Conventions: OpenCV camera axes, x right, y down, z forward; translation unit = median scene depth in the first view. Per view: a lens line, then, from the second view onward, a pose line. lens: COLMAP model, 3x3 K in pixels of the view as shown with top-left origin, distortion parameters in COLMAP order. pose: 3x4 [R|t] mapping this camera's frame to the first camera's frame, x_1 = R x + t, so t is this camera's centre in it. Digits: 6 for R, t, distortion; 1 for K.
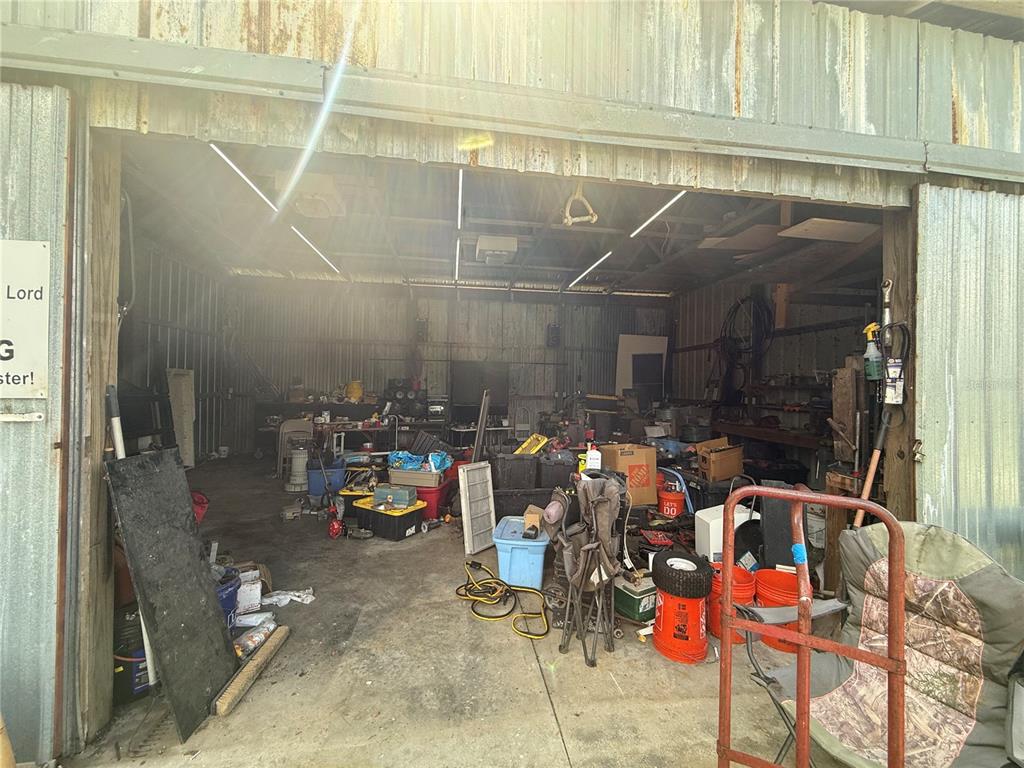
lens RADIAL K [[408.6, 0, 512.0], [0, 408.6, 384.0], [0, 0, 1]] dist [-0.000054, 0.000380]
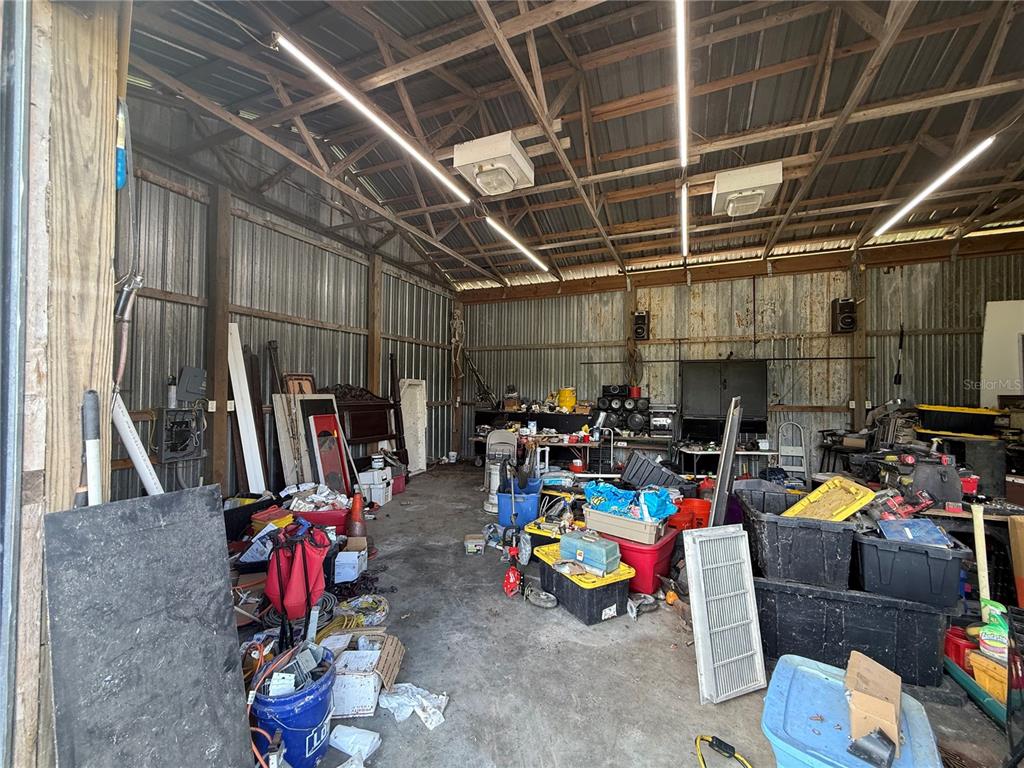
lens RADIAL K [[408.6, 0, 512.0], [0, 408.6, 384.0], [0, 0, 1]] dist [-0.000054, 0.000380]
pose [[0.851762, -0.020483, -0.523528, -0.022600], [0.009522, 0.999676, -0.023622, 0.005132], [0.523842, 0.015135, 0.851681, 0.268087]]
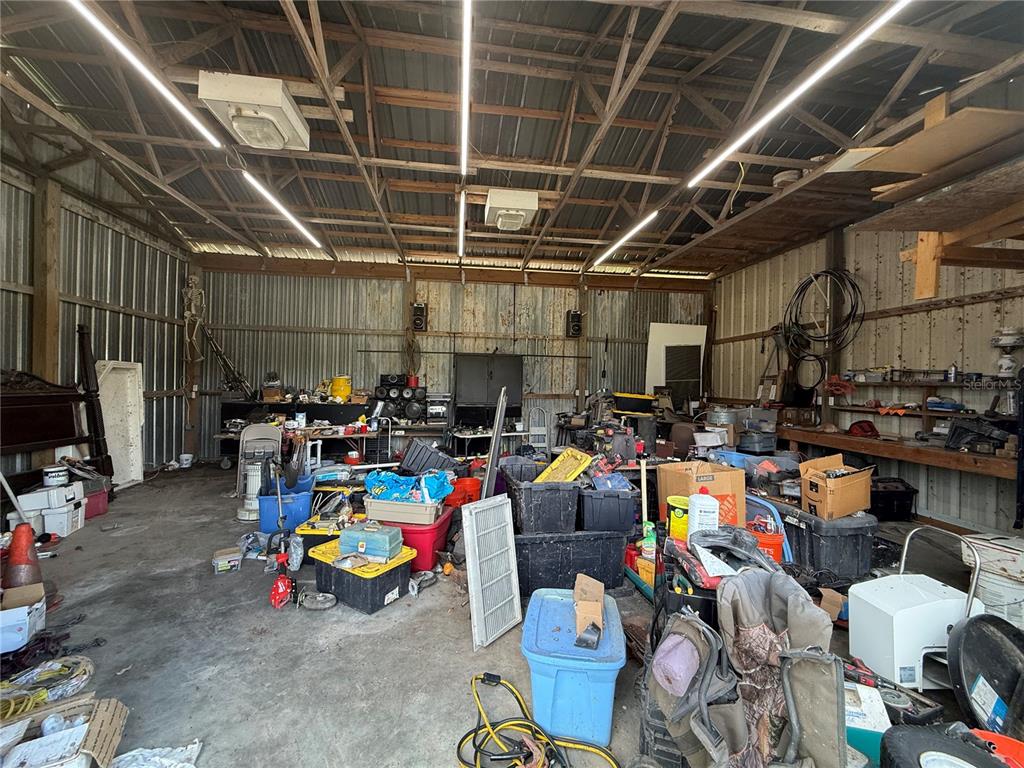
lens RADIAL K [[408.6, 0, 512.0], [0, 408.6, 384.0], [0, 0, 1]] dist [-0.000054, 0.000380]
pose [[0.999928, 0.000182, -0.012034, -0.031472], [-0.000114, 0.999984, 0.005604, 0.004387], [0.012035, -0.005602, 0.999912, 0.250520]]
